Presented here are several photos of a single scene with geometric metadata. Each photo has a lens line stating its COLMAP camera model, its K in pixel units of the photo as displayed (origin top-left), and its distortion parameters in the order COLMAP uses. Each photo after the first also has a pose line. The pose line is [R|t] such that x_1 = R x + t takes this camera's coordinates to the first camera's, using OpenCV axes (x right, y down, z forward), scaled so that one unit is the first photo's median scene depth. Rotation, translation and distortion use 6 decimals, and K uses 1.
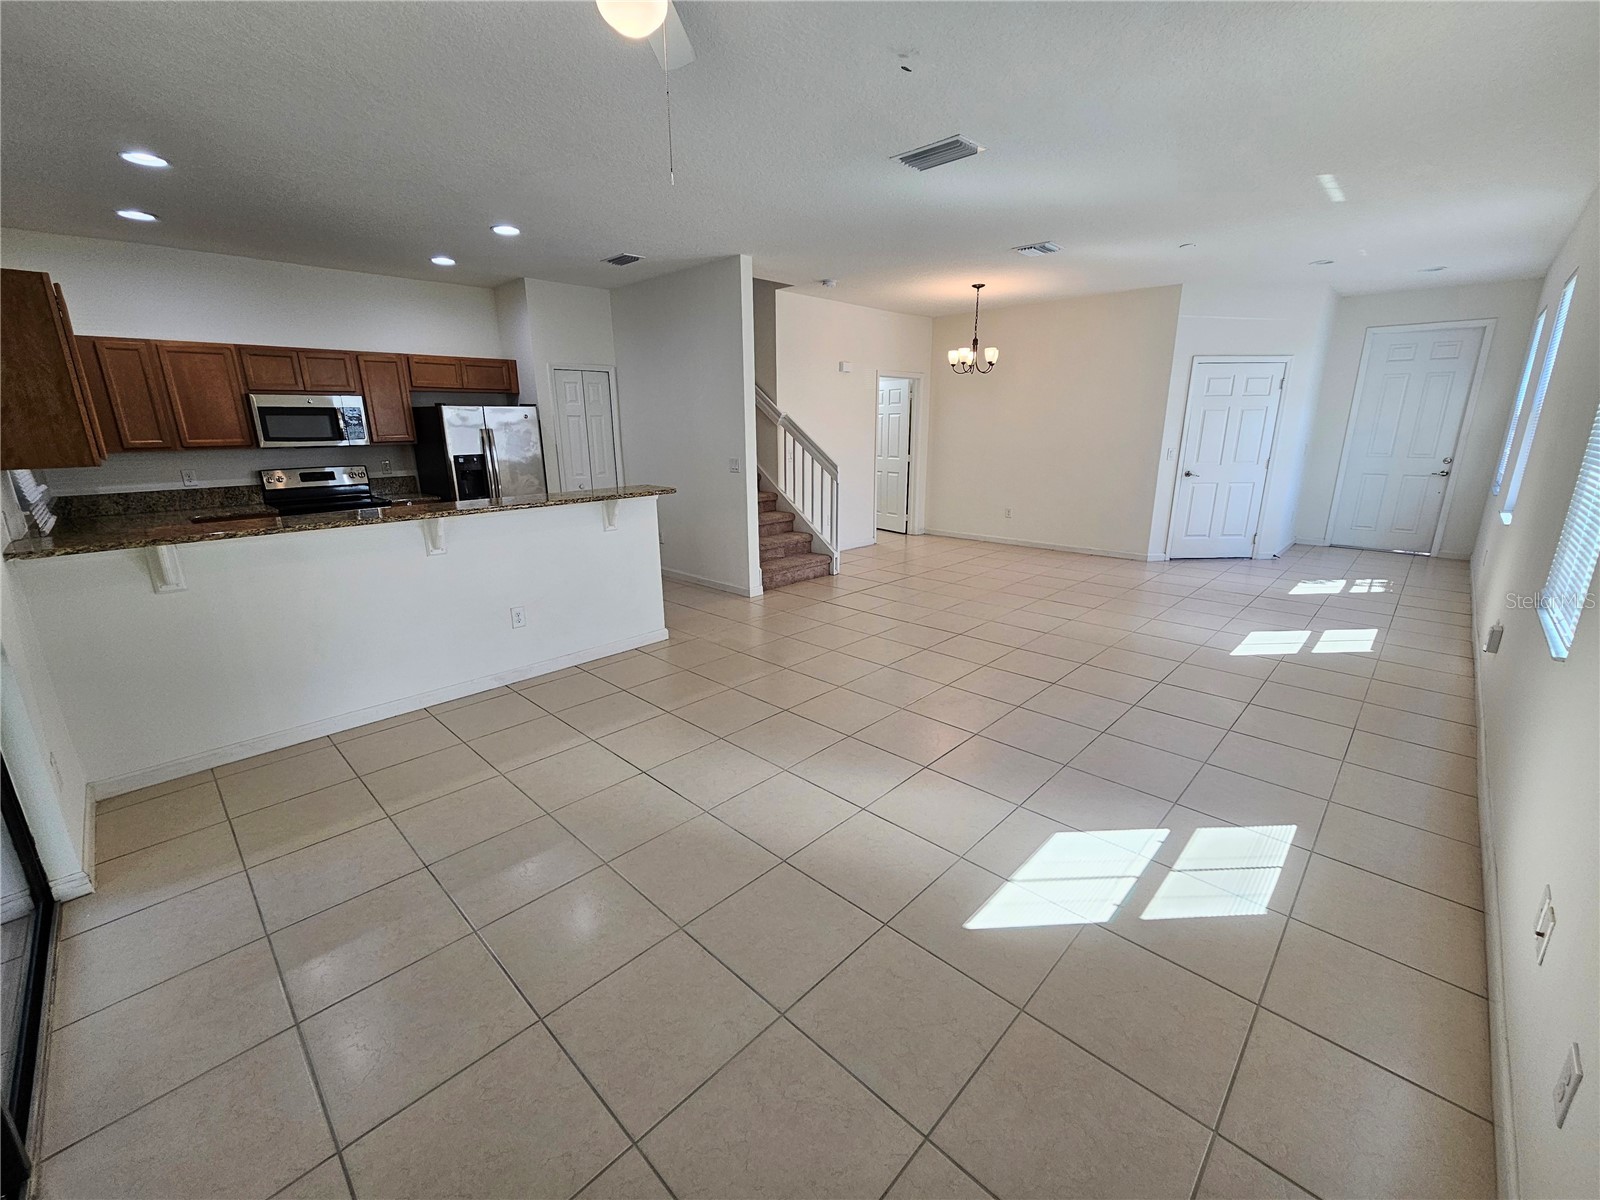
lens RADIAL K [[656.9, 0, 804.2], [0, 656.9, 599.2], [0, 0, 1]] dist [0.001673, -0.001020]
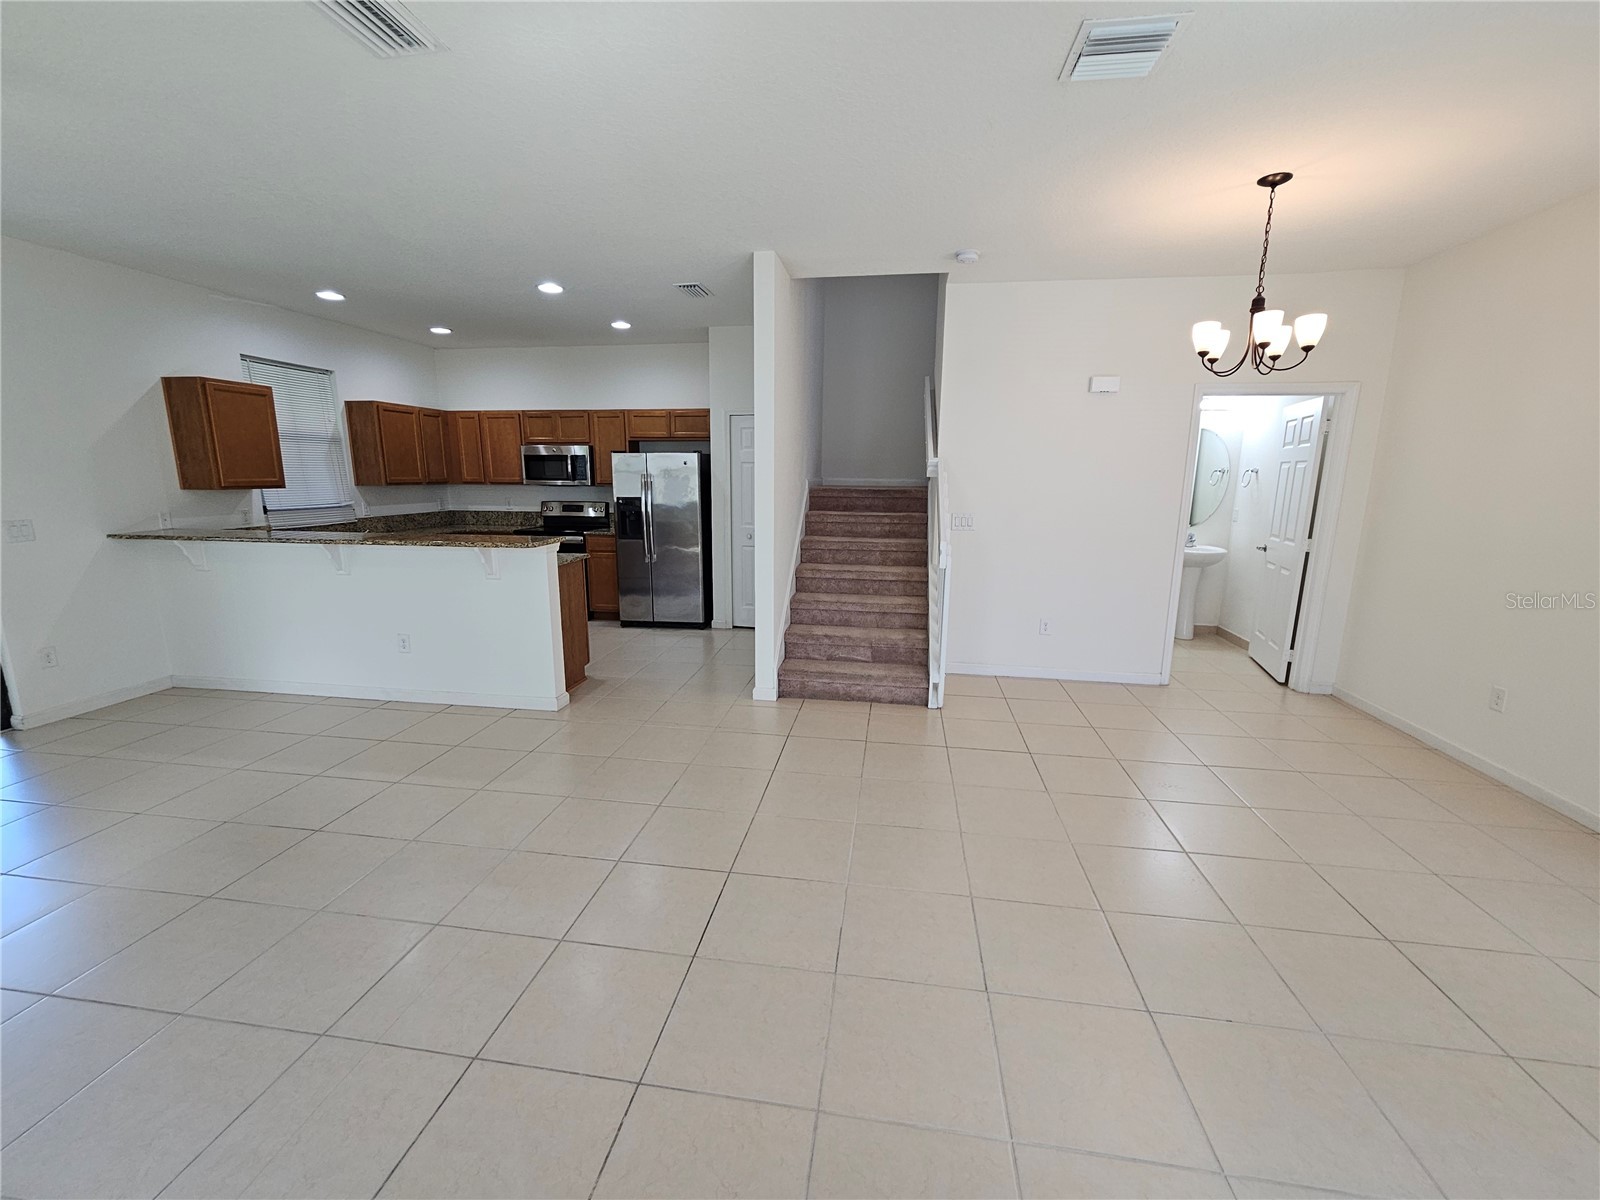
lens RADIAL K [[656.9, 0, 801.4], [0, 656.9, 603.6], [0, 0, 1]] dist [0.001673, -0.001020]
pose [[0.580738, 0.172447, -0.795616, 0.556492], [-0.225974, 0.973048, 0.045961, -0.163720], [0.782099, 0.153097, 0.604055, 0.597256]]
